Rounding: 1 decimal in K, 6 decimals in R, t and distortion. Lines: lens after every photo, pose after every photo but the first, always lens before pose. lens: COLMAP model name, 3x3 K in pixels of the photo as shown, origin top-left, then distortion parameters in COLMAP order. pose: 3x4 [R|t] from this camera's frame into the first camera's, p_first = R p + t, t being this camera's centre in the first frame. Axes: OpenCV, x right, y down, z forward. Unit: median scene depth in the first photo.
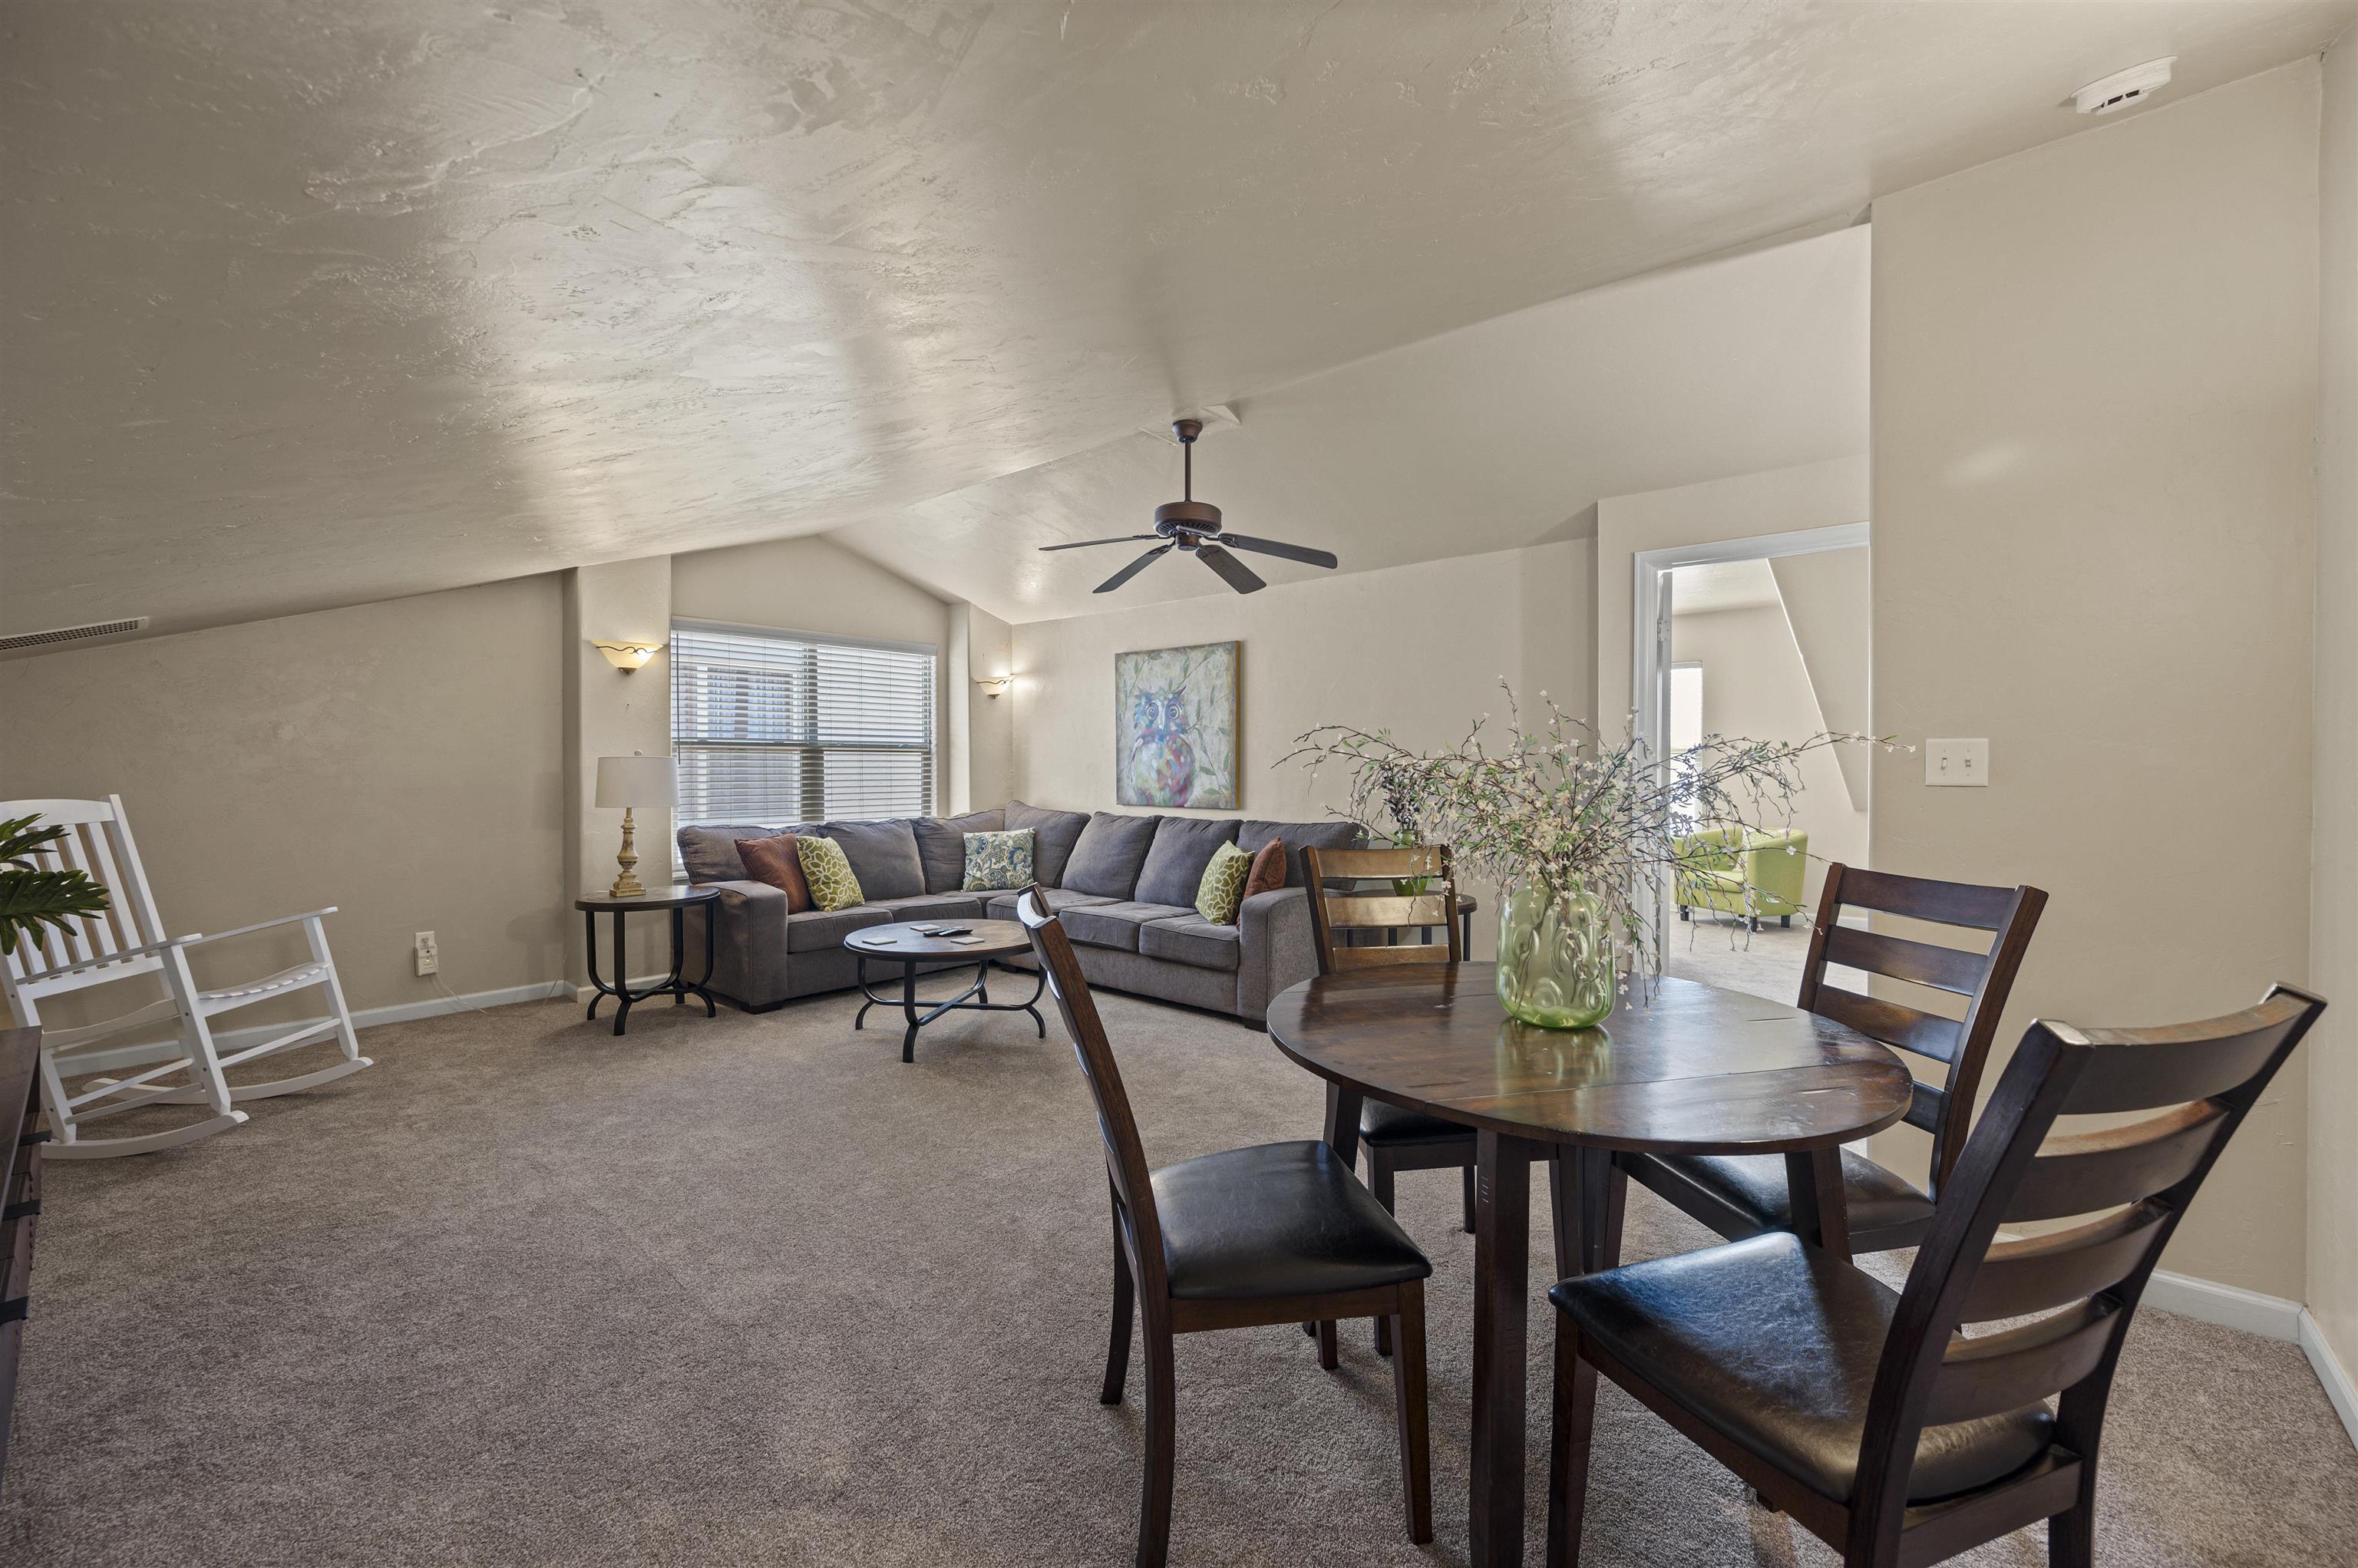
lens RADIAL K [[940.7, 0, 1179.0], [0, 940.7, 784.0], [0, 0, 1]] dist [-0.000025, 0.000079]
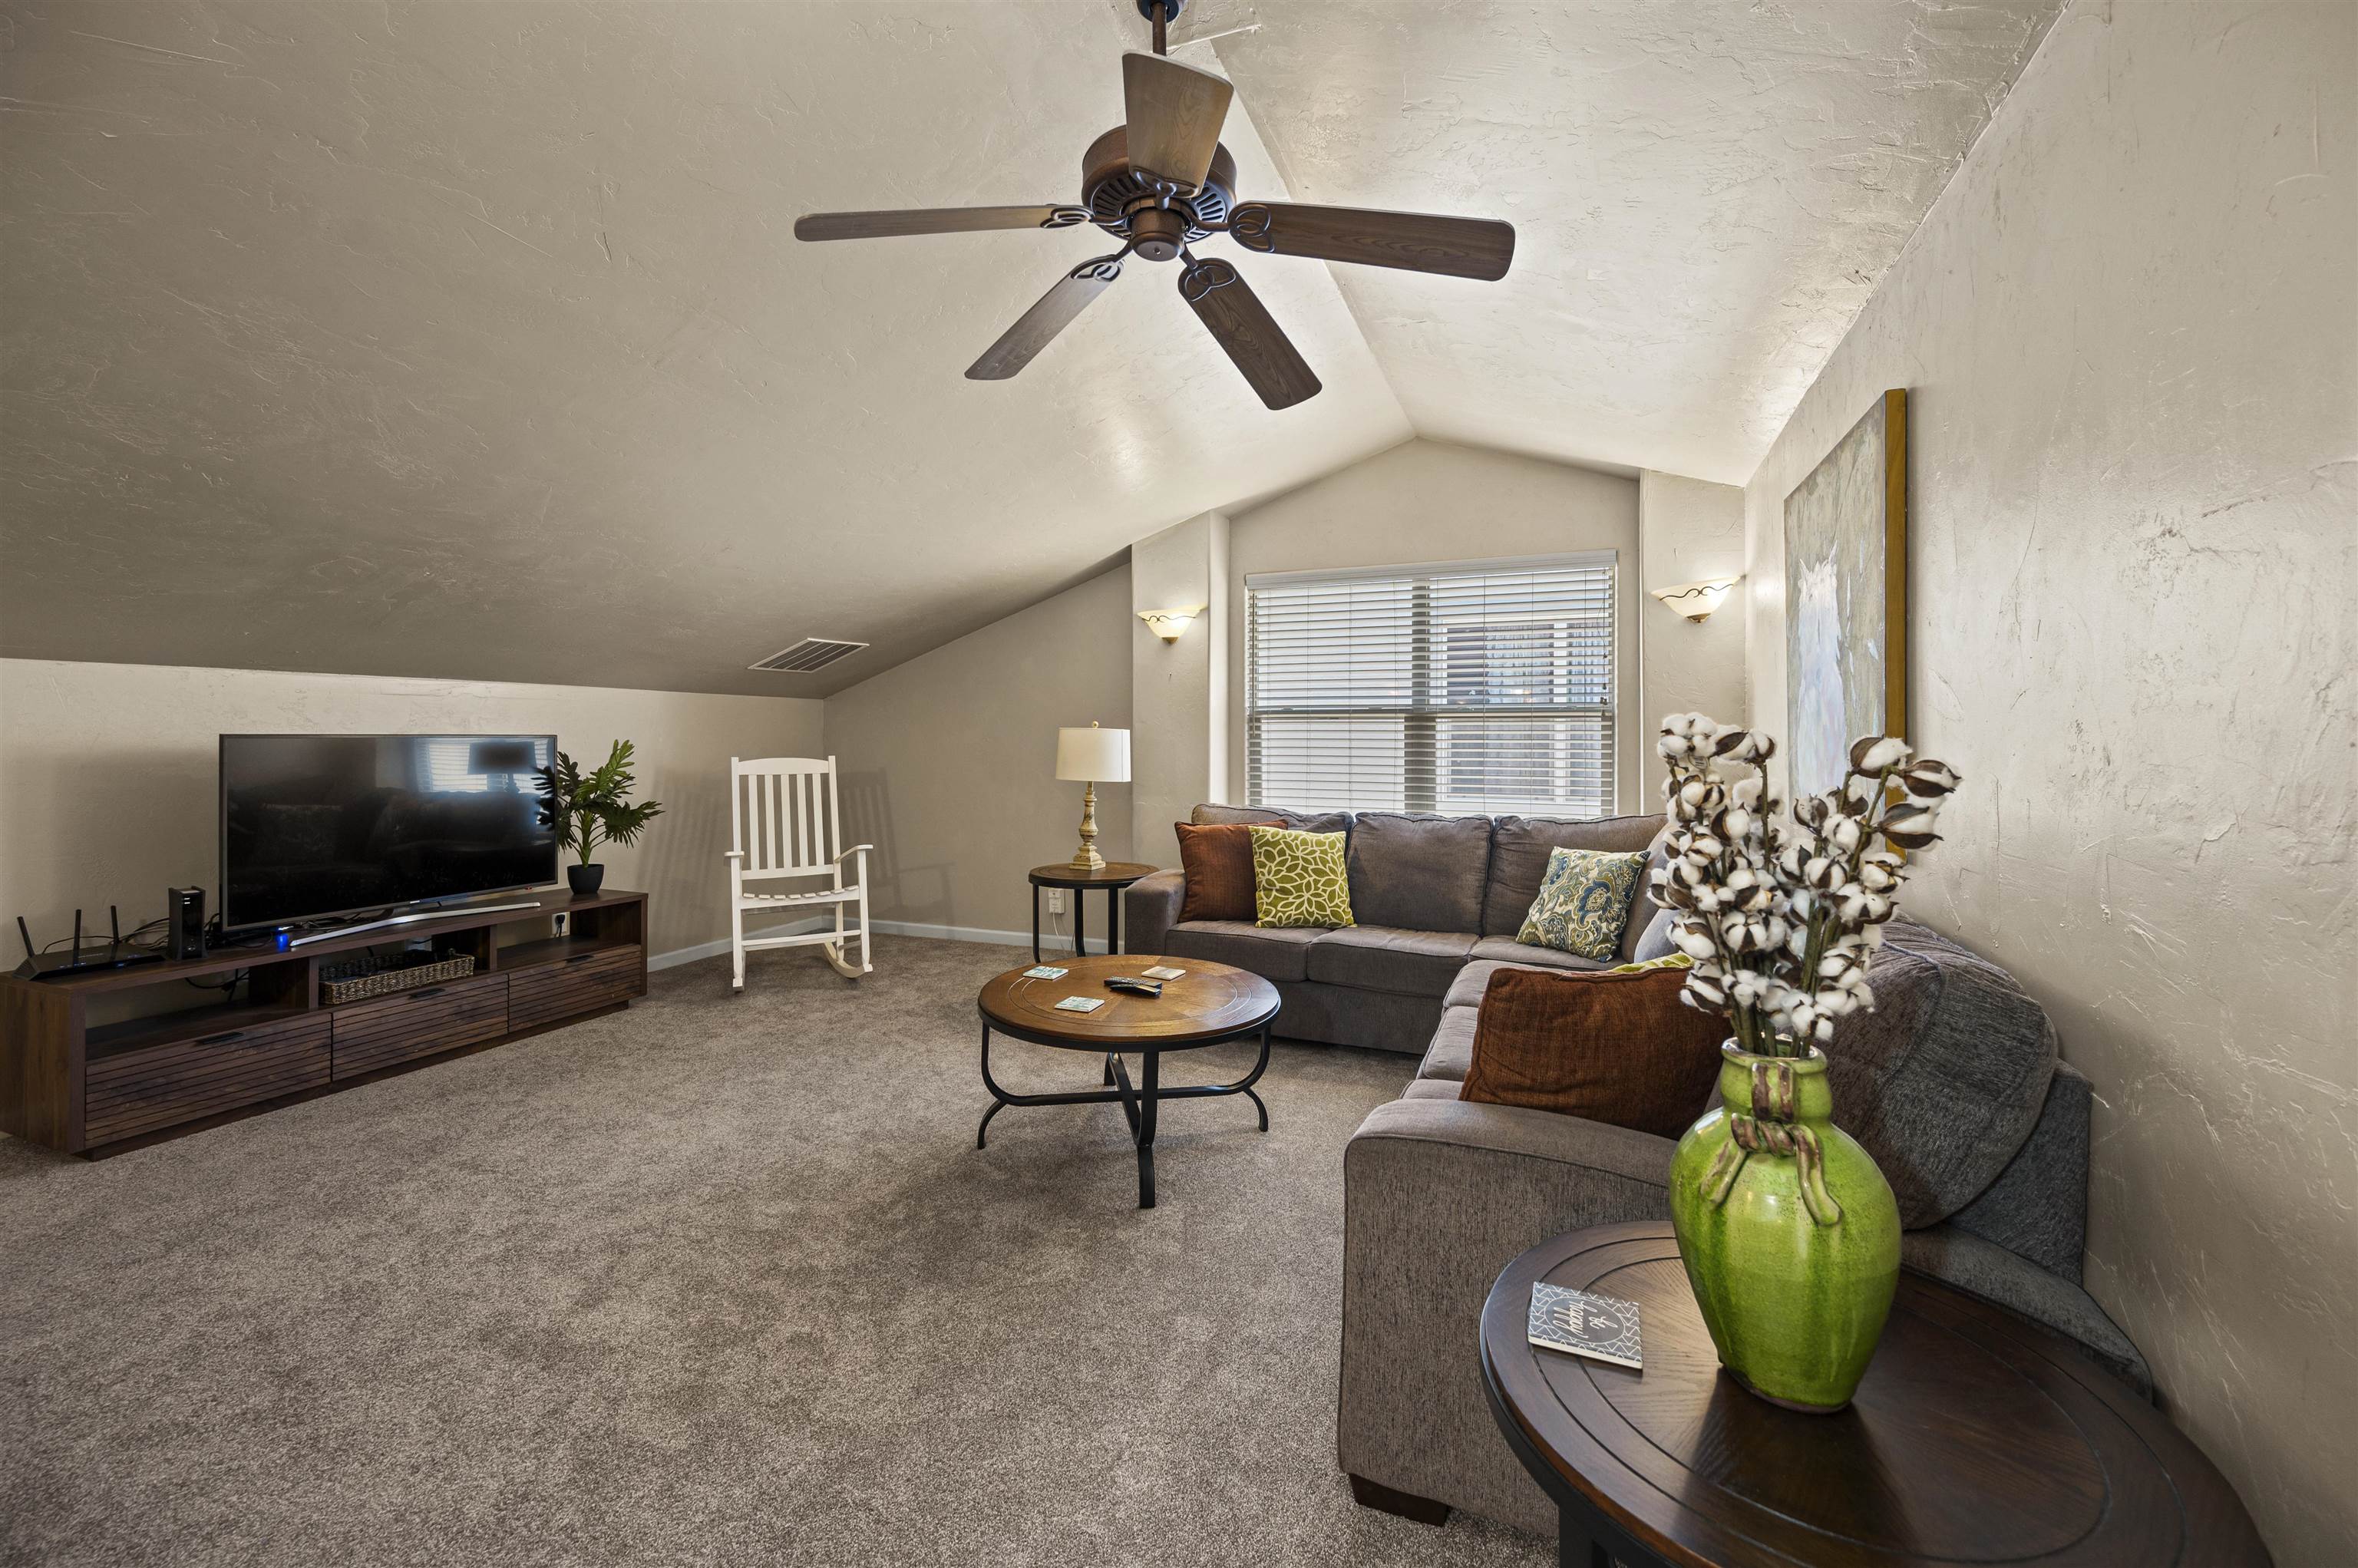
lens RADIAL K [[961.9, 0, 1177.6], [0, 961.9, 727.2], [0, 0, 1]] dist [0.000595, 0.000022]
pose [[0.298477, 0.000979, -0.954416, 0.311756], [-0.008658, 0.999961, -0.001682, -0.024278], [0.954378, 0.008766, 0.298474, 0.581549]]
